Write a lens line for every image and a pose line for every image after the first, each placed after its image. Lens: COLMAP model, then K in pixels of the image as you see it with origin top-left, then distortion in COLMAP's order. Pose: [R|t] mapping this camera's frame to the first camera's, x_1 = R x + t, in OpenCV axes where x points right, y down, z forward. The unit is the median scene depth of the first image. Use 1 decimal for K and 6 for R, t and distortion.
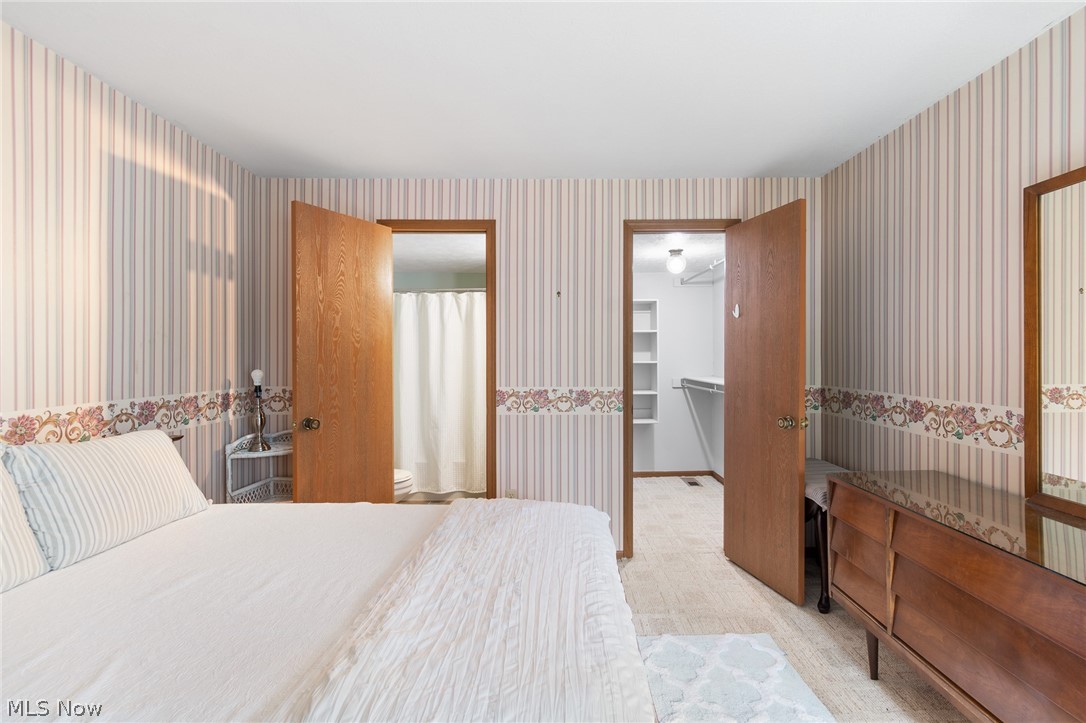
lens RADIAL K [[483.5, 0, 545.7], [0, 483.5, 354.1], [0, 0, 1]] dist [0.002636, -0.000984]
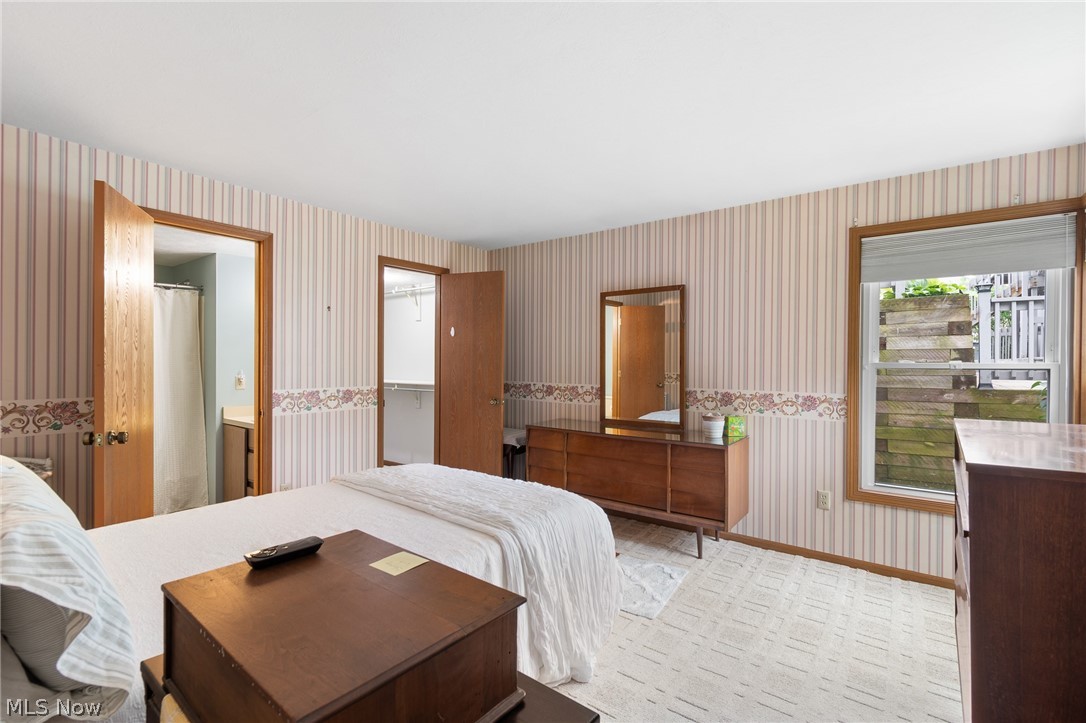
lens RADIAL K [[483.5, 0, 553.5], [0, 483.5, 367.3], [0, 0, 1]] dist [0.002636, -0.000984]
pose [[0.591019, -0.007428, 0.806624, -0.598061], [-0.011322, 0.999783, 0.017502, -0.008973], [-0.806578, -0.019477, 0.590806, -0.134147]]
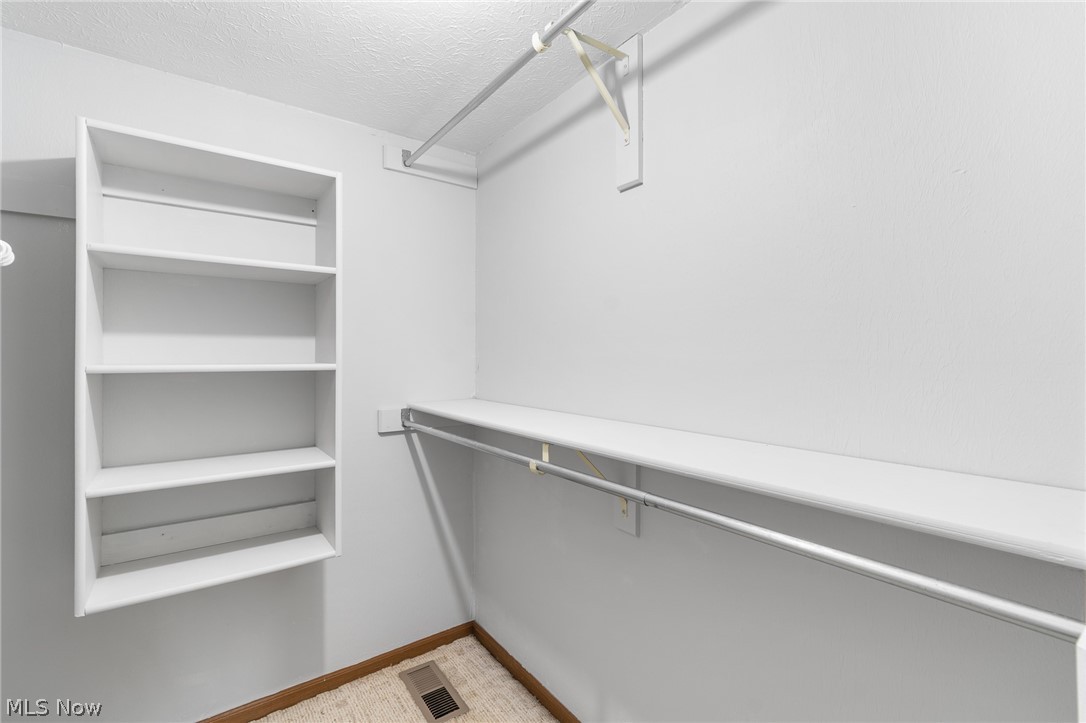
lens RADIAL K [[483.5, 0, 549.6], [0, 483.5, 358.8], [0, 0, 1]] dist [0.002636, -0.000984]
pose [[0.797328, 0.005609, 0.603520, 0.235446], [-0.007284, 0.999973, 0.000329, 0.015951], [-0.603502, -0.004658, 0.797348, 1.036836]]
